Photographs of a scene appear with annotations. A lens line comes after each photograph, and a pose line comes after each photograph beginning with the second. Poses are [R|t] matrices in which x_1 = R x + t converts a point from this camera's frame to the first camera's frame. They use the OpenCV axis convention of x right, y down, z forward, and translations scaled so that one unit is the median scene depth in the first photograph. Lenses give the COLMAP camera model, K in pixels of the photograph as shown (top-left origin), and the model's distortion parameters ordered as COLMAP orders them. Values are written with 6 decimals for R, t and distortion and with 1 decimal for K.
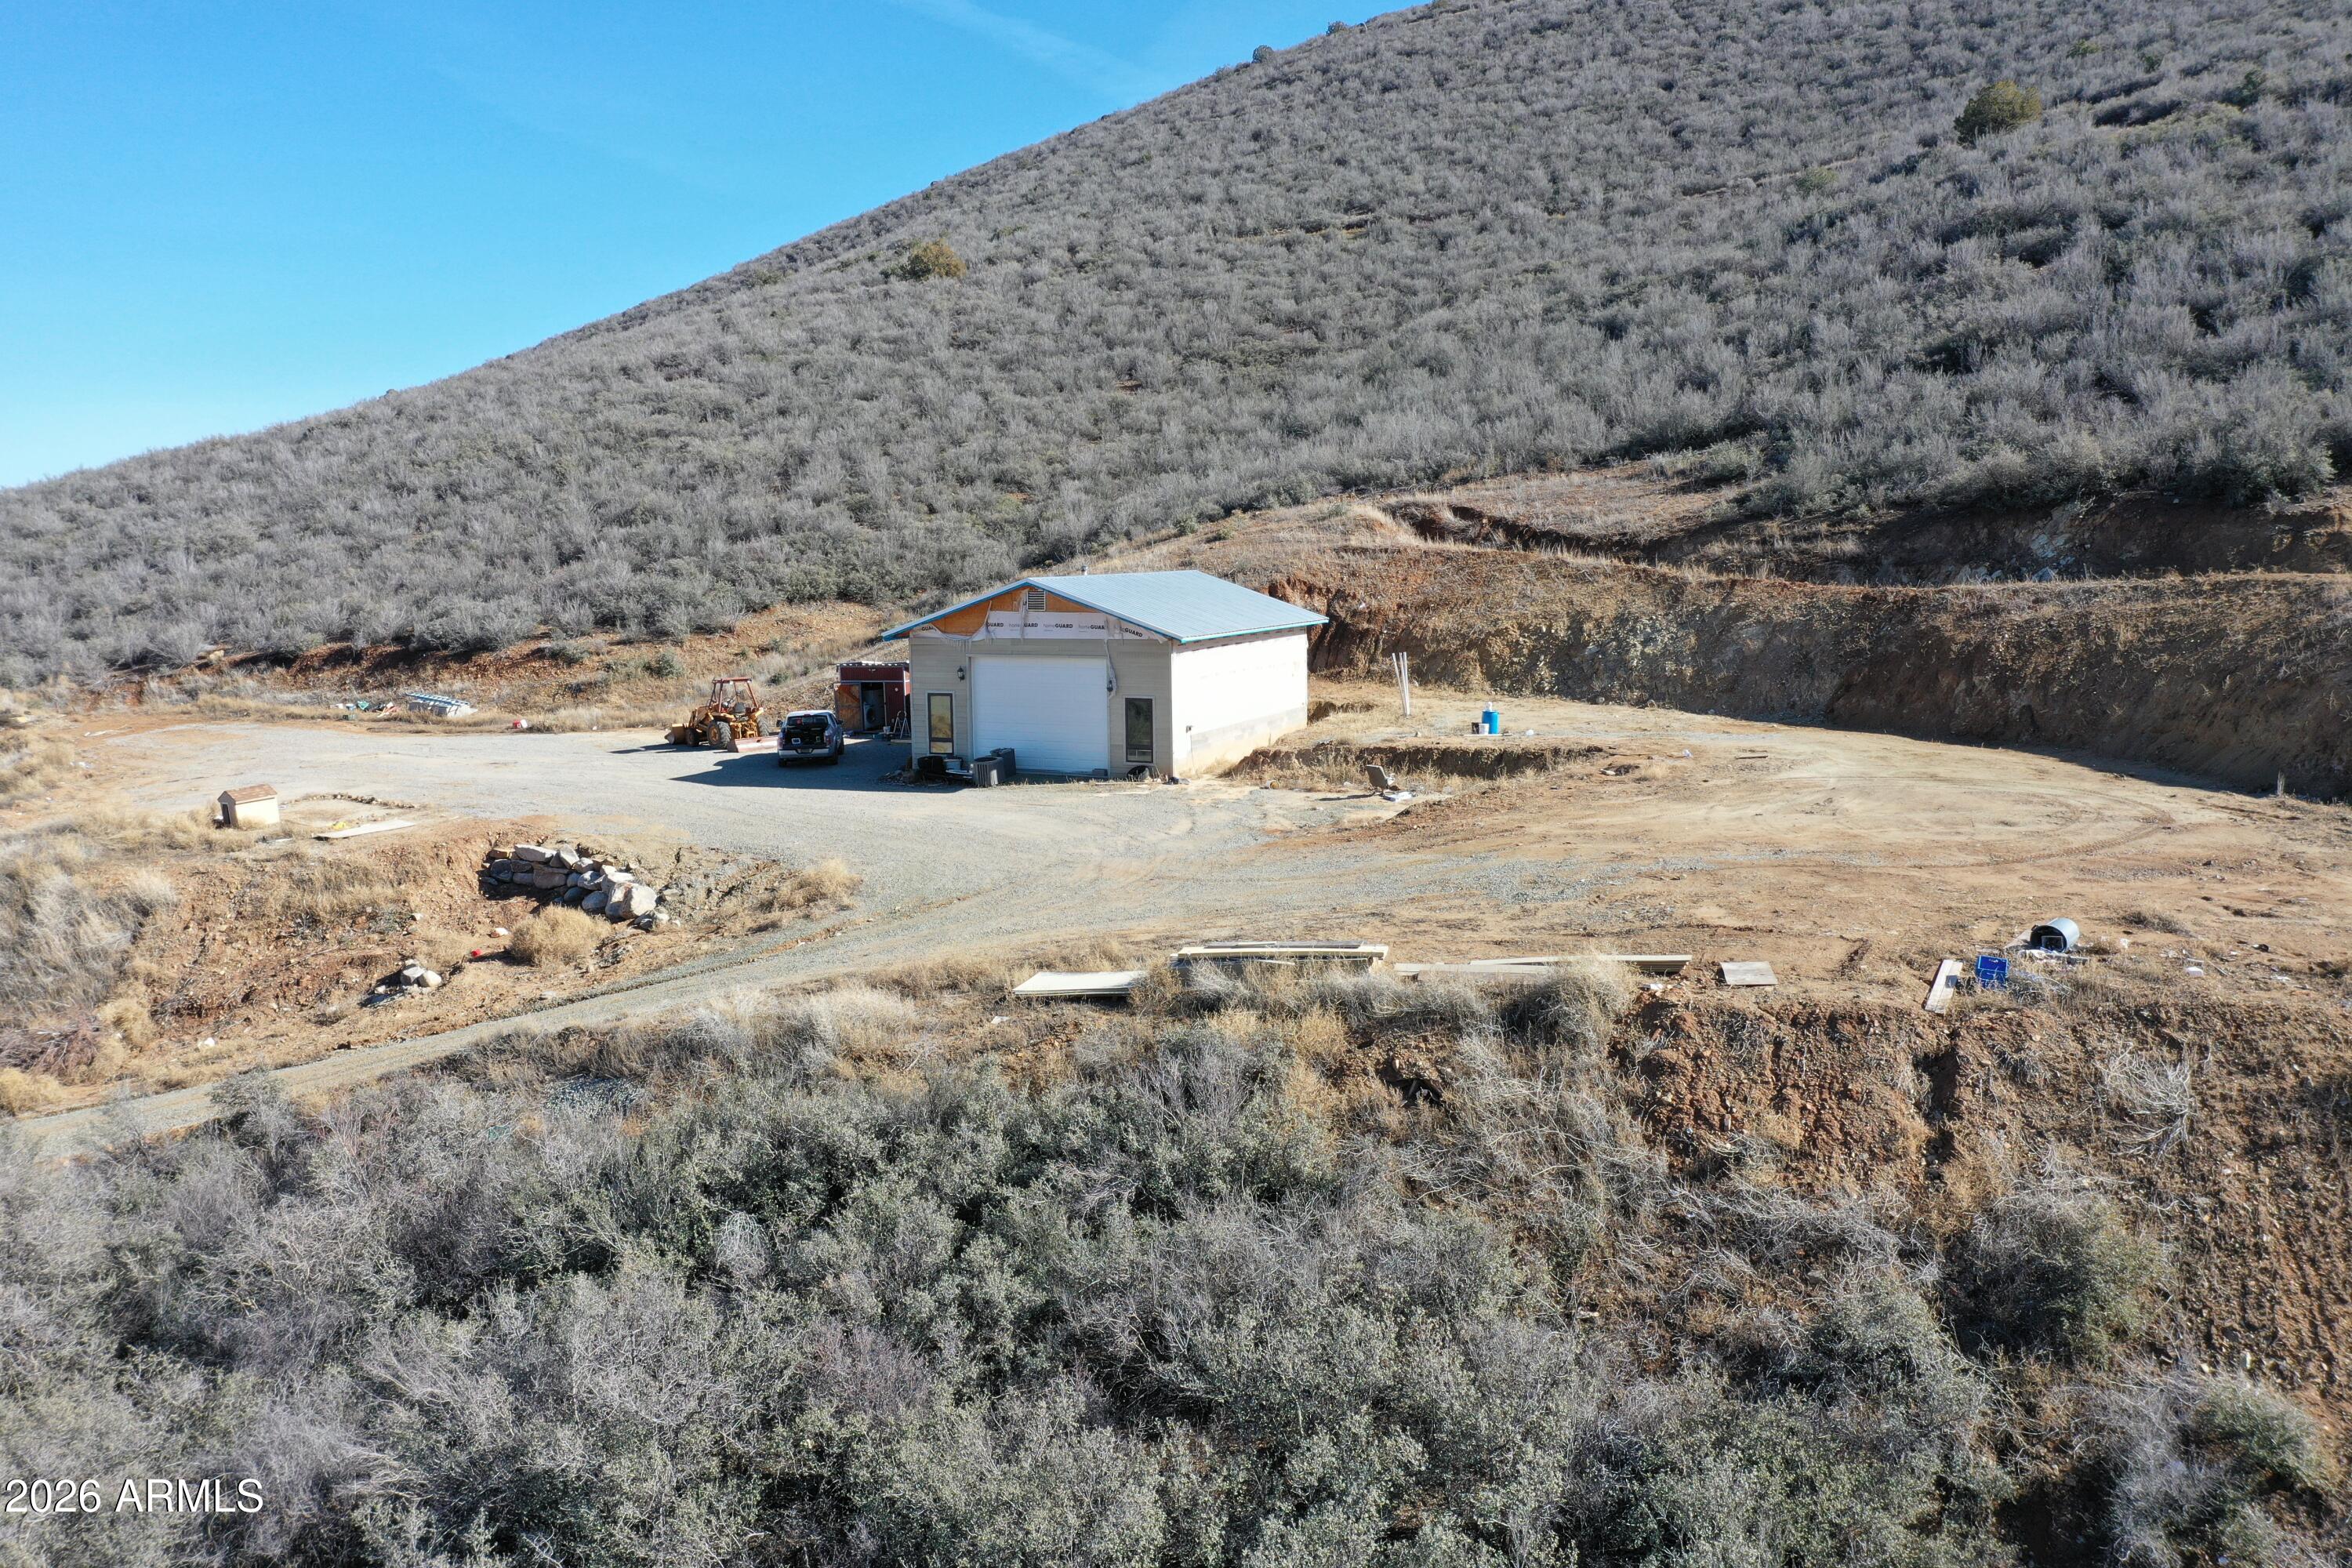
lens RADIAL K [[1846.2, 0, 1179.5], [0, 1846.2, 786.1], [0, 0, 1]] dist [-0.006048, 0.002998]
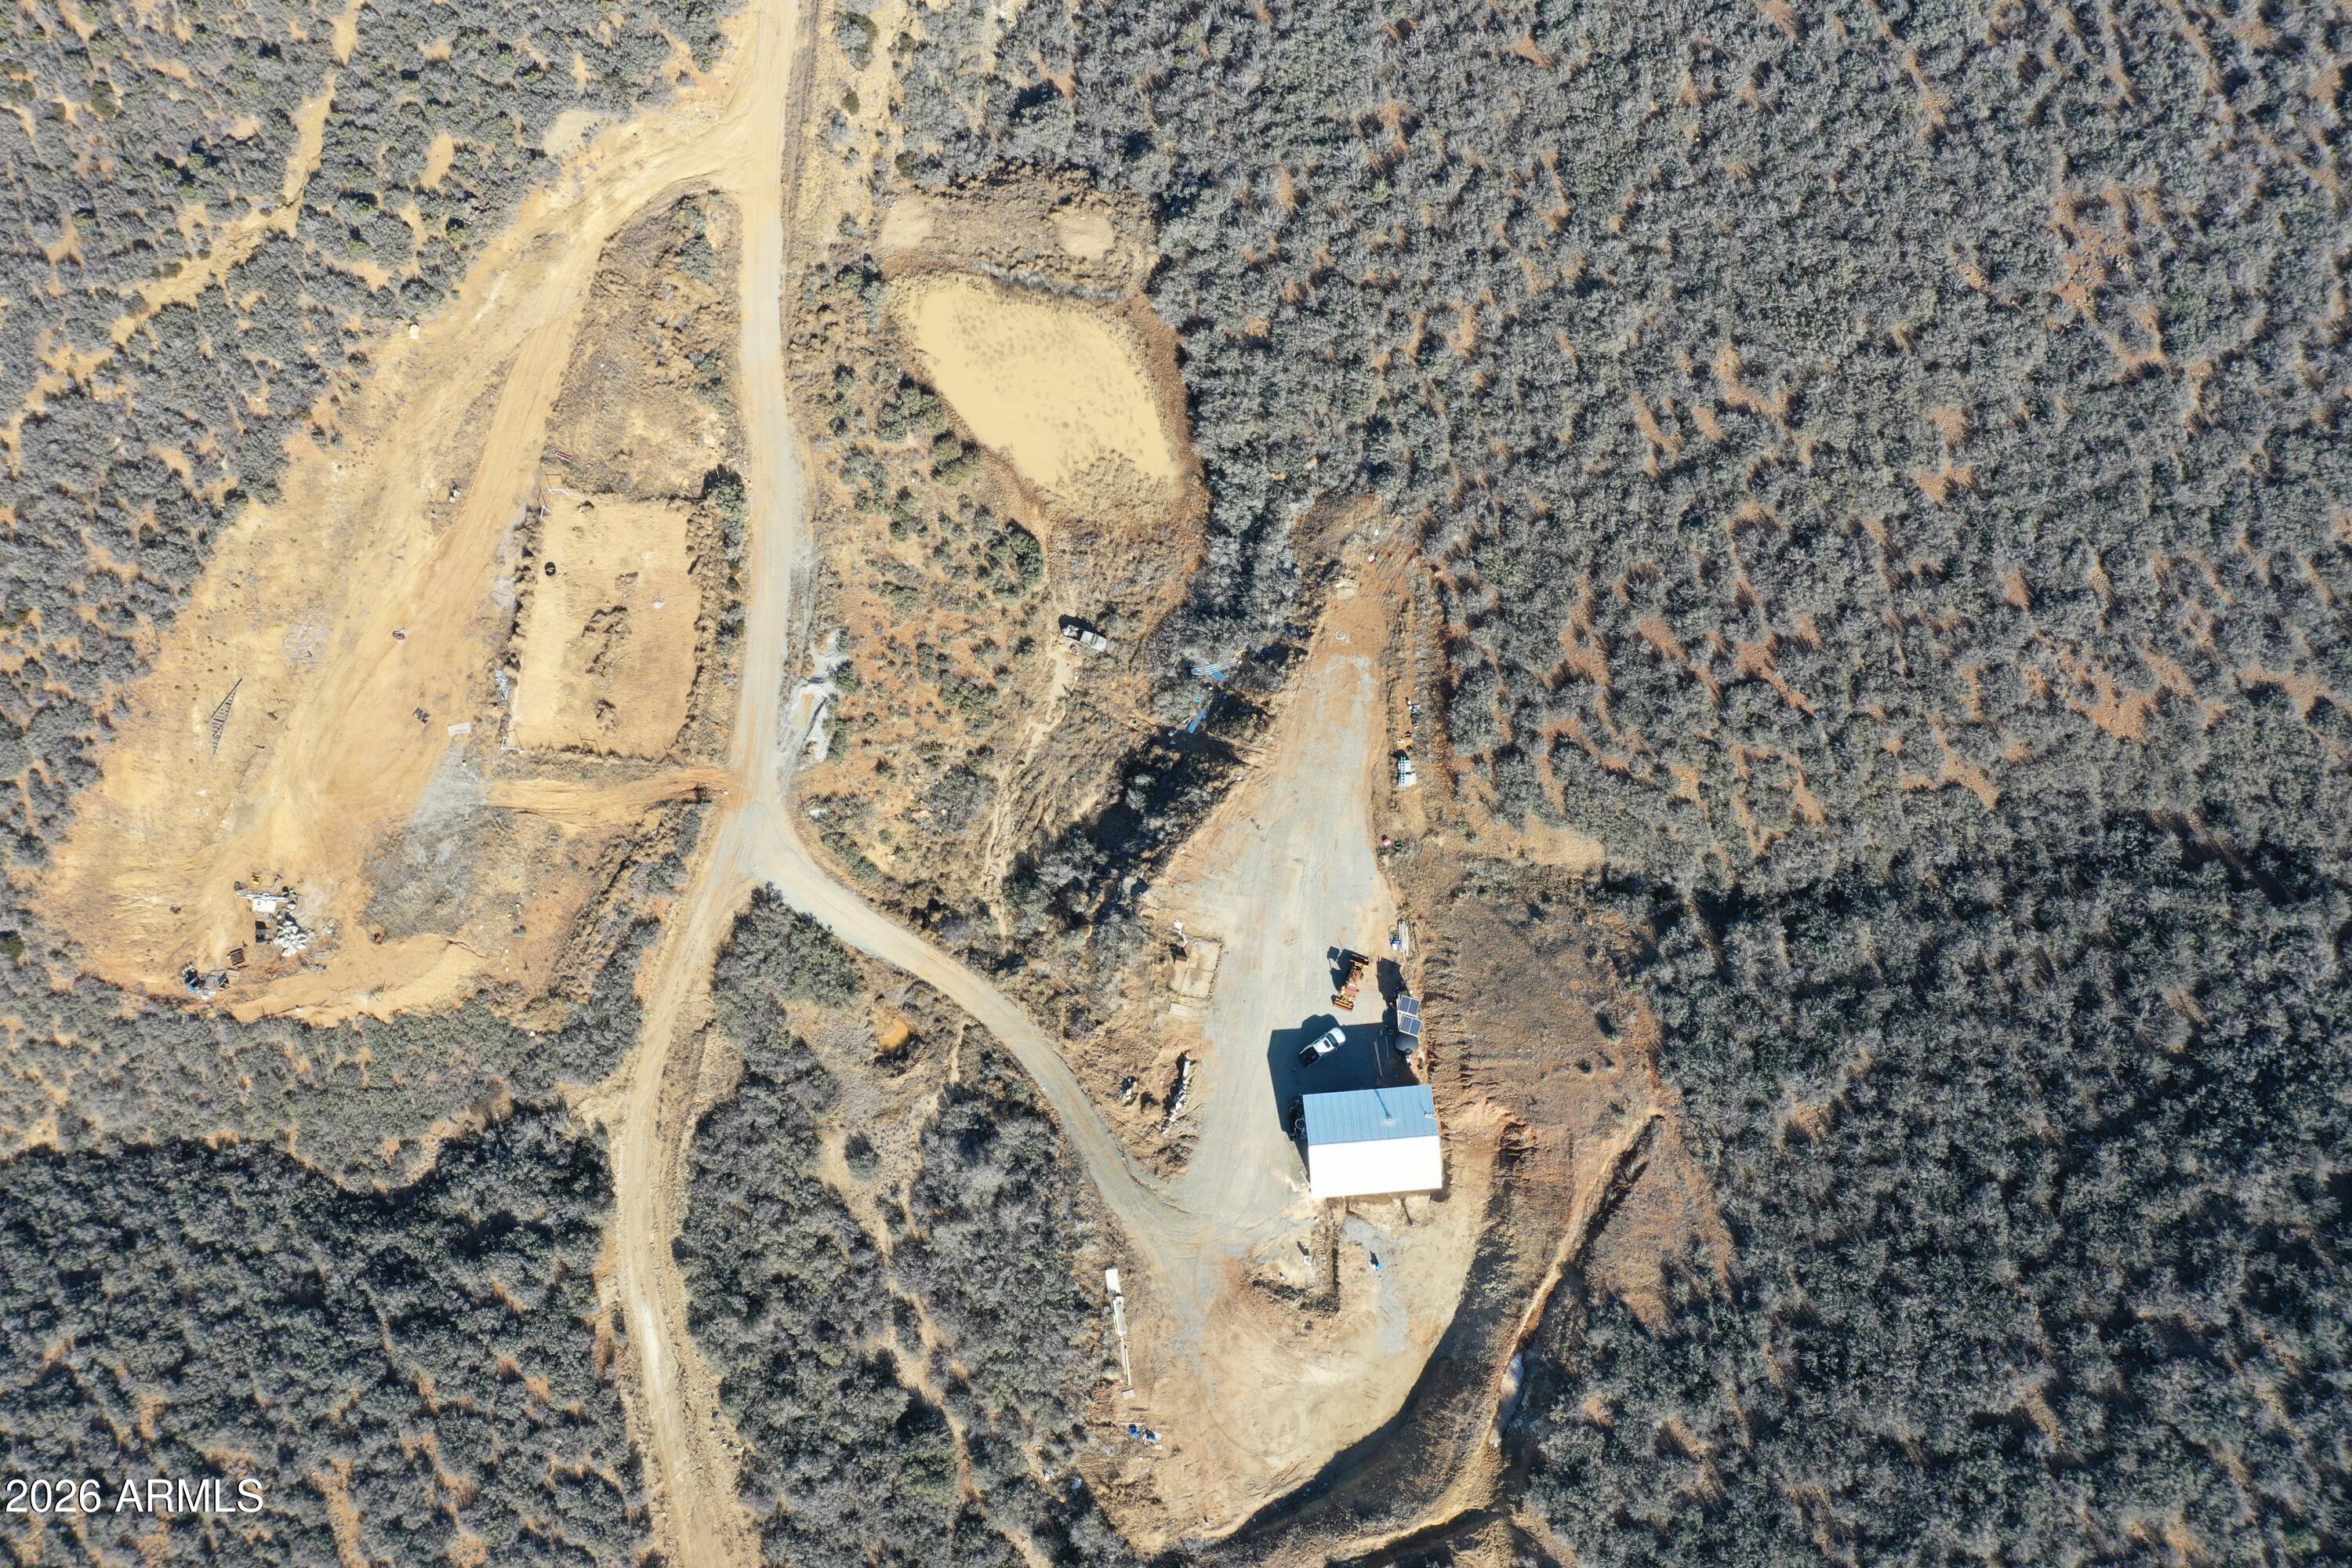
lens RADIAL K [[1846.2, 0, 1166.7], [0, 1846.2, 775.8], [0, 0, 1]] dist [-0.006048, 0.002998]
pose [[0.468736, 0.872230, -0.139645, -0.318671], [-0.117221, 0.218110, 0.968859, -3.432323], [0.875526, -0.437770, 0.204480, 0.381364]]
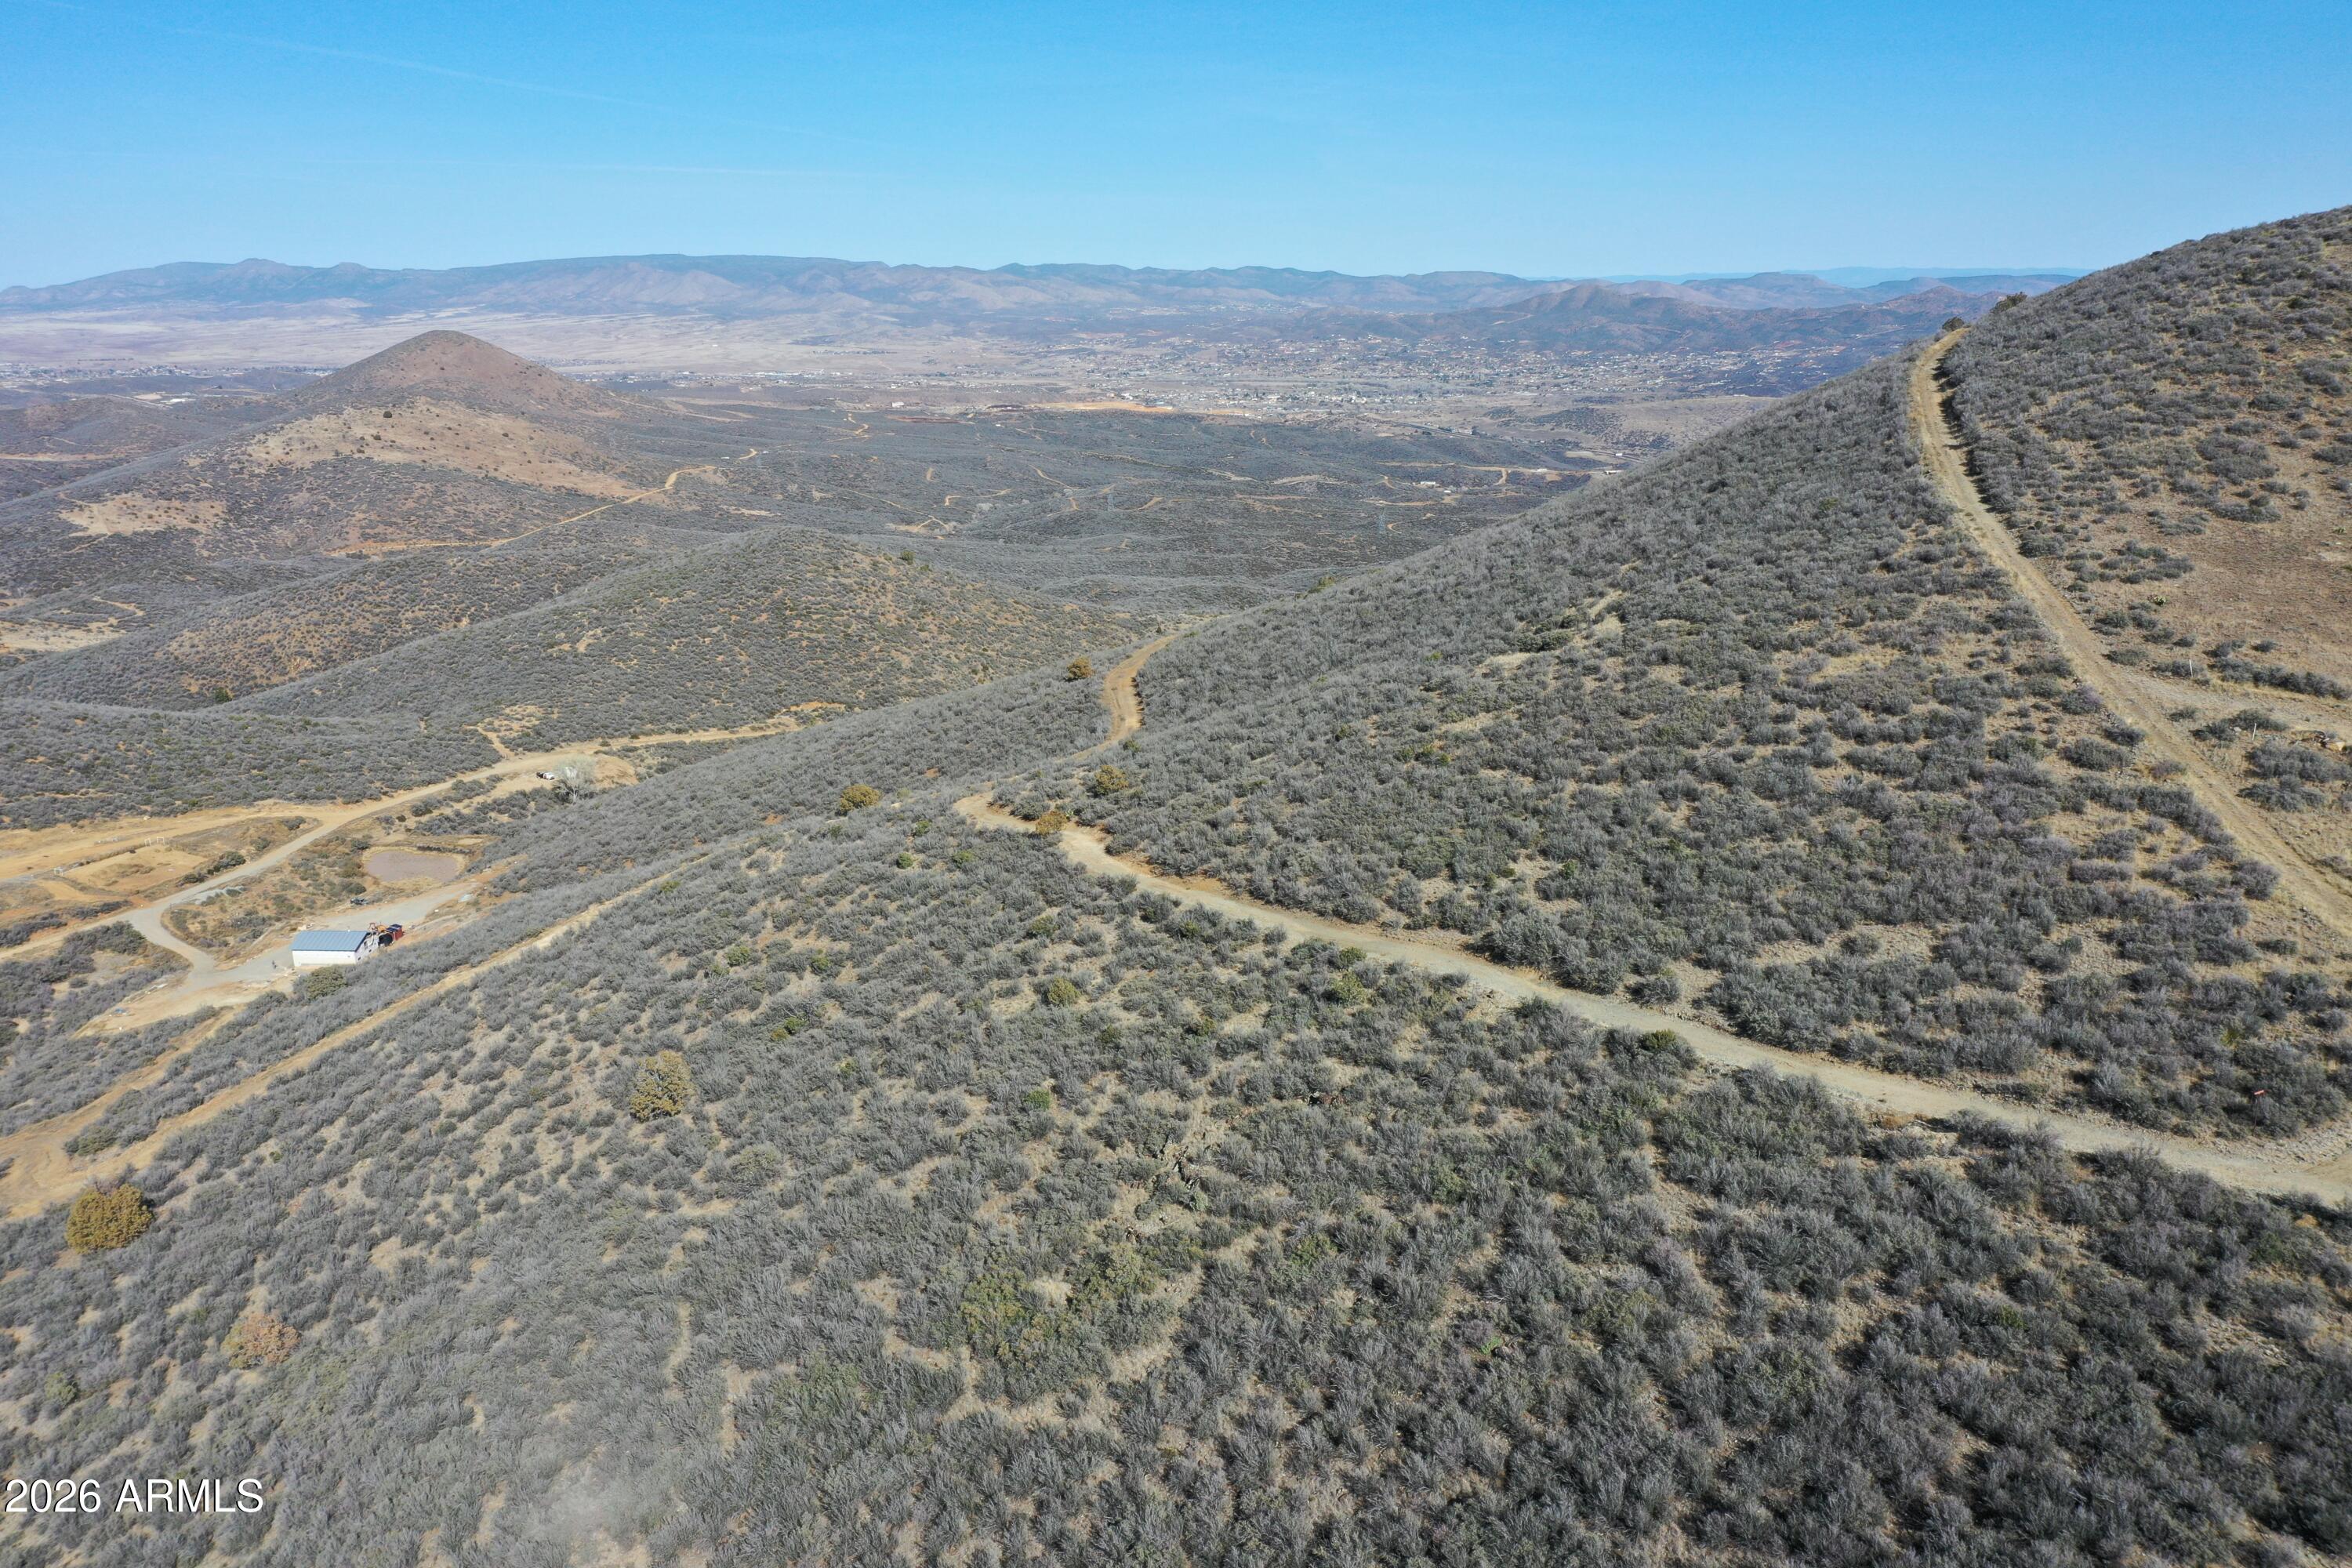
lens RADIAL K [[1846.2, 0, 1169.7], [0, 1846.2, 807.6], [0, 0, 1]] dist [-0.006048, 0.002998]
pose [[0.336964, 0.259748, -0.904978, 6.375202], [-0.110381, 0.965462, 0.236008, -2.284616], [0.935025, 0.020366, 0.353997, 1.520330]]
